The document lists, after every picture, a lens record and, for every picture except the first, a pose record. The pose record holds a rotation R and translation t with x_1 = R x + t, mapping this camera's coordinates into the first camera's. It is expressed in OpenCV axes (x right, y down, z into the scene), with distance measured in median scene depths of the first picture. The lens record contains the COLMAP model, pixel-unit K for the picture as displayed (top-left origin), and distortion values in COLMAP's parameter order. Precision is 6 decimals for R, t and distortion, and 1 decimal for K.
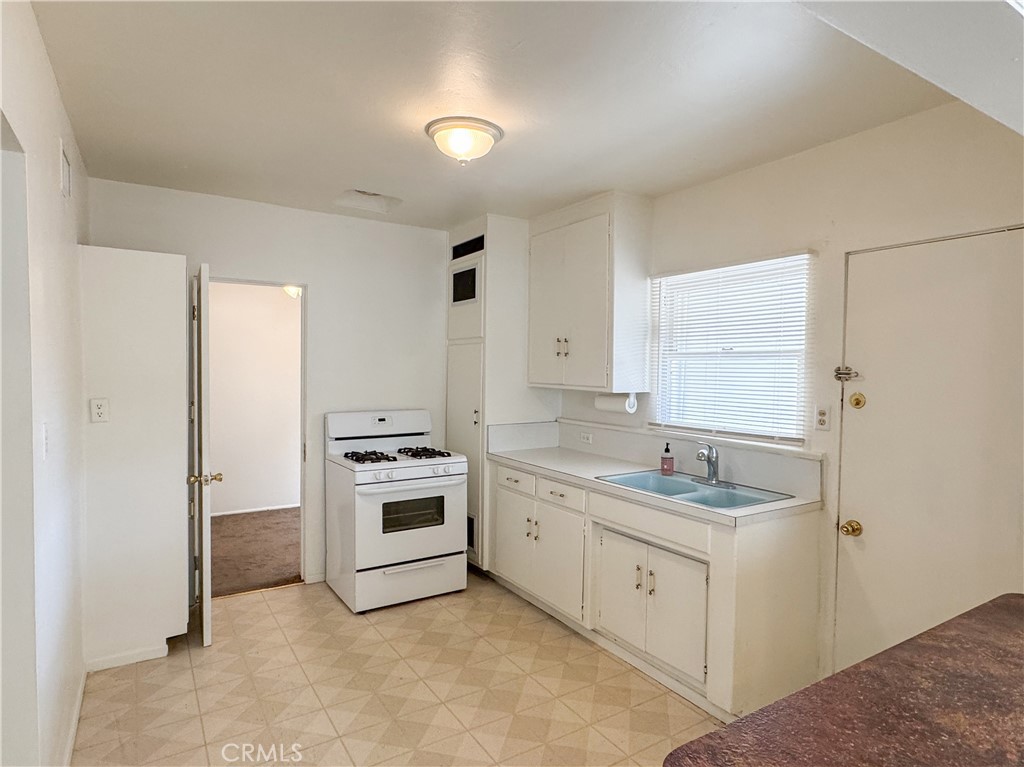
lens RADIAL K [[579.0, 0, 499.5], [0, 579.0, 380.2], [0, 0, 1]] dist [-0.002279, -0.001157]
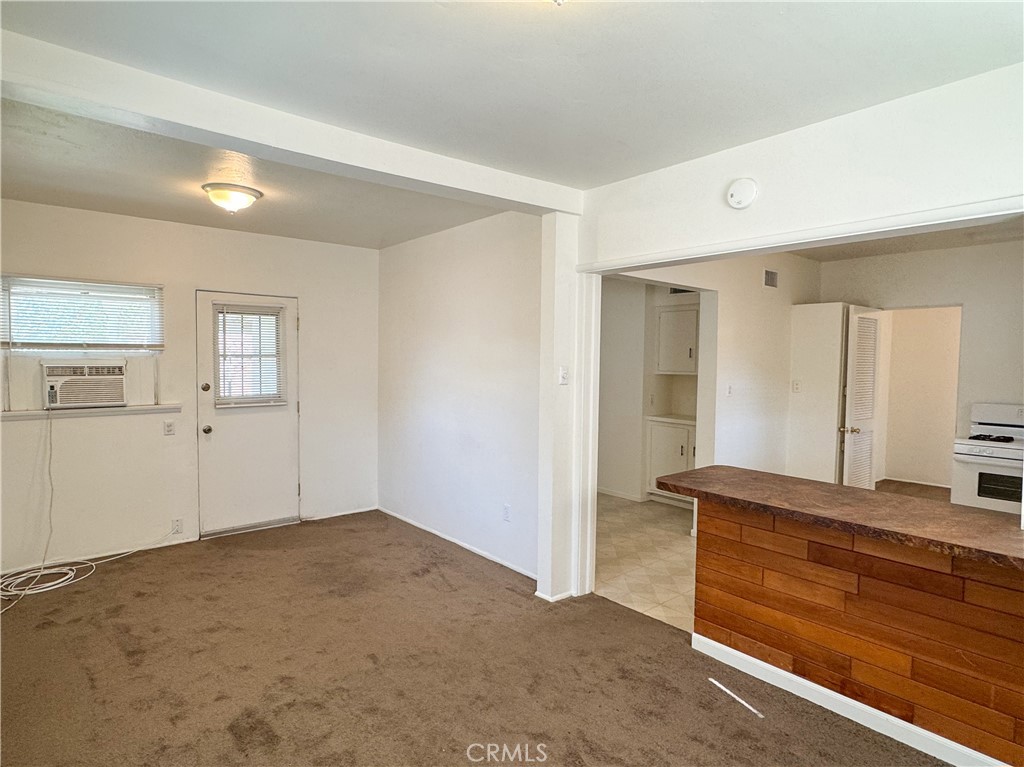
lens RADIAL K [[579.0, 0, 499.5], [0, 579.0, 380.2], [0, 0, 1]] dist [-0.002279, -0.001157]
pose [[0.139486, 0.022473, -0.989969, 0.996065], [-0.034234, 0.999254, 0.017860, 0.026660], [0.989632, 0.031399, 0.140151, -0.249200]]
